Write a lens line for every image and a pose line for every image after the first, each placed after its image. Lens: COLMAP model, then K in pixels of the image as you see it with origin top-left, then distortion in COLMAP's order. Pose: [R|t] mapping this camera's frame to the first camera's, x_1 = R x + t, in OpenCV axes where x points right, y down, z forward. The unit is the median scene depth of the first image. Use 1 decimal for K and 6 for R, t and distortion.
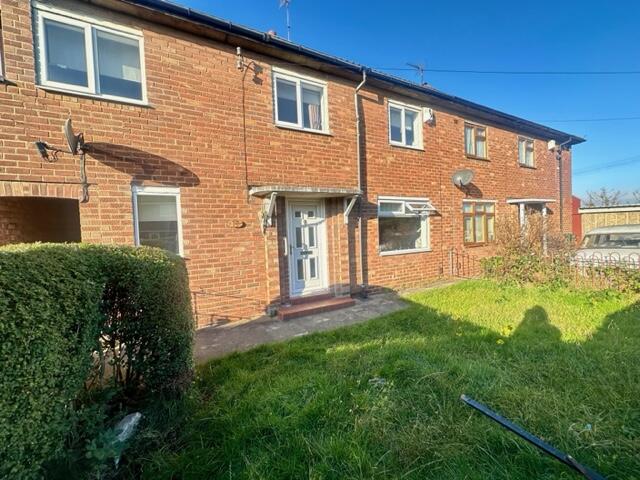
lens RADIAL K [[254.6, 0, 320.0], [0, 254.6, 240.0], [0, 0, 1]] dist [-0.003440, 0.000035]
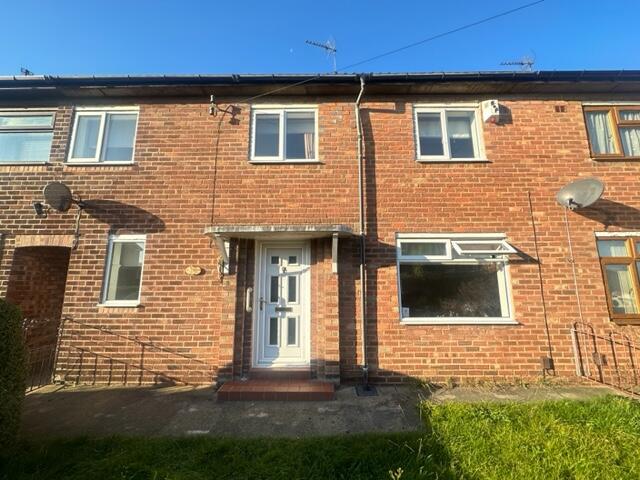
lens RADIAL K [[254.6, 0, 320.0], [0, 254.6, 240.0], [0, 0, 1]] dist [-0.003440, 0.000035]
pose [[0.878866, -0.038190, -0.475538, 0.415137], [-0.048083, 0.984624, -0.167938, -0.033111], [0.474639, 0.170460, 0.863517, 0.341950]]
